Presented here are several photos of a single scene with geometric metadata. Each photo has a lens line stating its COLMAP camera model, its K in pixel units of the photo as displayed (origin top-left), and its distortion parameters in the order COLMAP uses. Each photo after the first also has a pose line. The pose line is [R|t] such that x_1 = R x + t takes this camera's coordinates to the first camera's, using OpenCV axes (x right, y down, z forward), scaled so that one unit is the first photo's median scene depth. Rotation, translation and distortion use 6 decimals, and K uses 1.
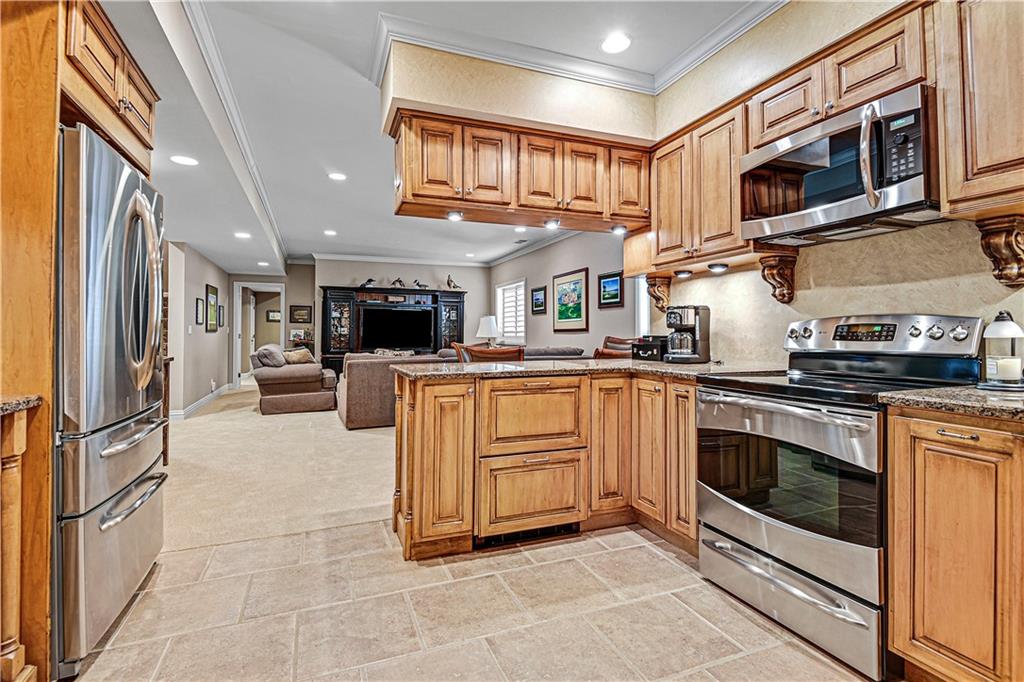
lens RADIAL K [[481.3, 0, 512.2], [0, 481.3, 331.7], [0, 0, 1]] dist [0.017185, -0.014102]
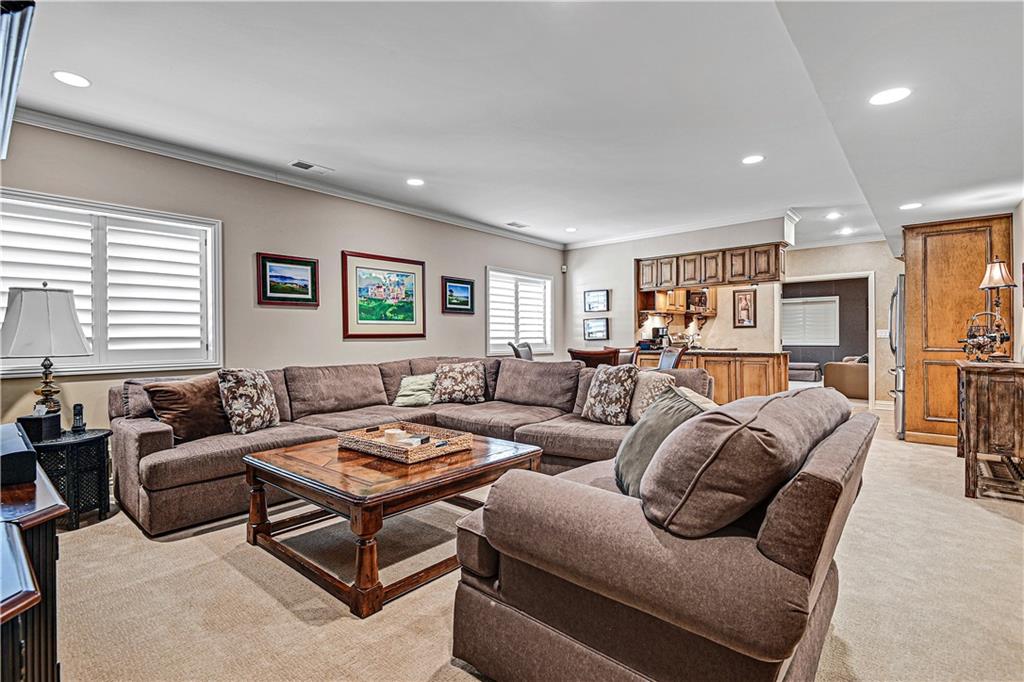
lens RADIAL K [[481.3, 0, 502.4], [0, 481.3, 343.4], [0, 0, 1]] dist [0.017185, -0.014102]
pose [[-0.449279, -0.004132, 0.893382, -0.640586], [0.004898, 0.999963, 0.007088, 0.003833], [-0.893378, 0.007560, -0.449242, 1.220634]]
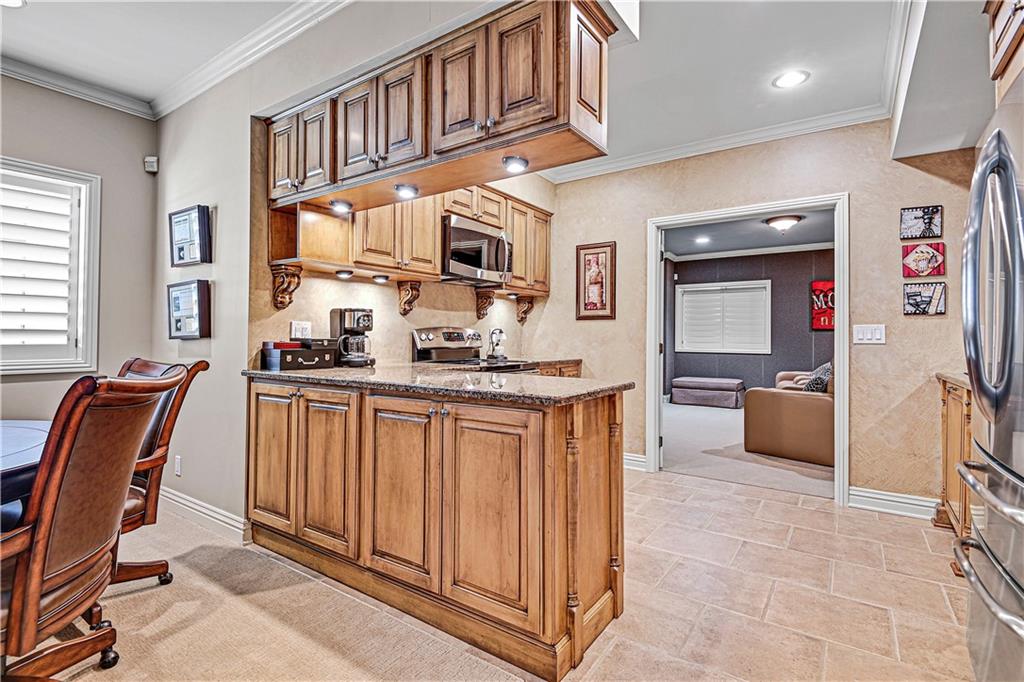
lens RADIAL K [[481.3, 0, 508.4], [0, 481.3, 333.2], [0, 0, 1]] dist [0.017185, -0.014102]
pose [[-0.546844, 0.004829, 0.837220, -0.273074], [-0.011287, 0.999850, -0.013140, 0.002892], [-0.837158, -0.016635, -0.546708, 0.547177]]
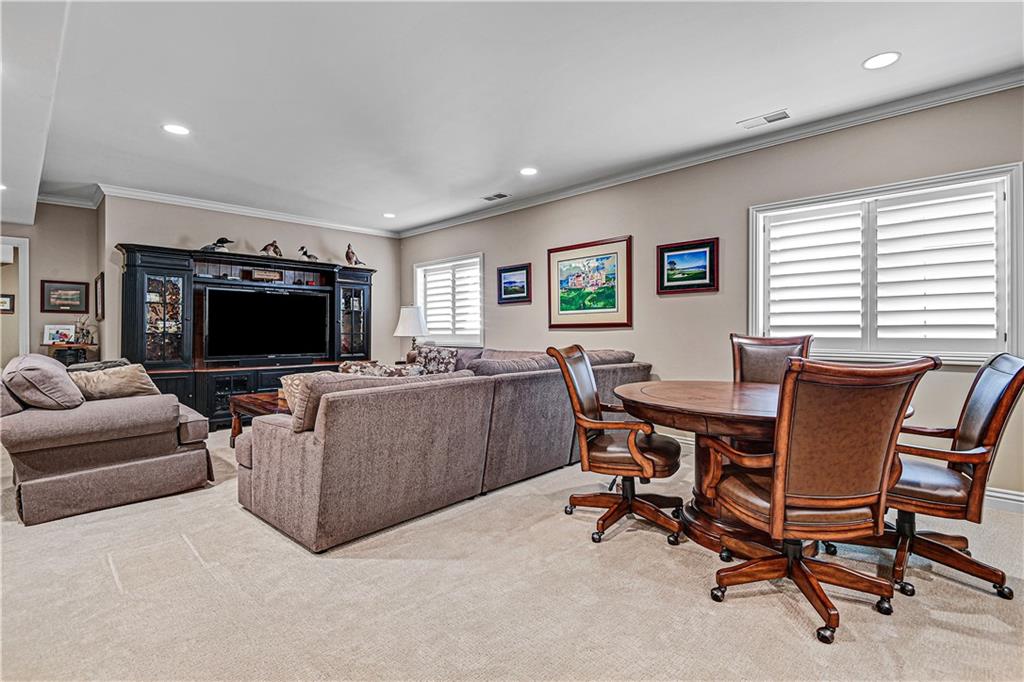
lens RADIAL K [[481.3, 0, 515.3], [0, 481.3, 337.0], [0, 0, 1]] dist [0.017185, -0.014102]
pose [[0.915587, -0.006241, 0.402071, -0.269799], [0.001007, 0.999912, 0.013227, 0.003969], [-0.402118, -0.011706, 0.915513, 0.413917]]
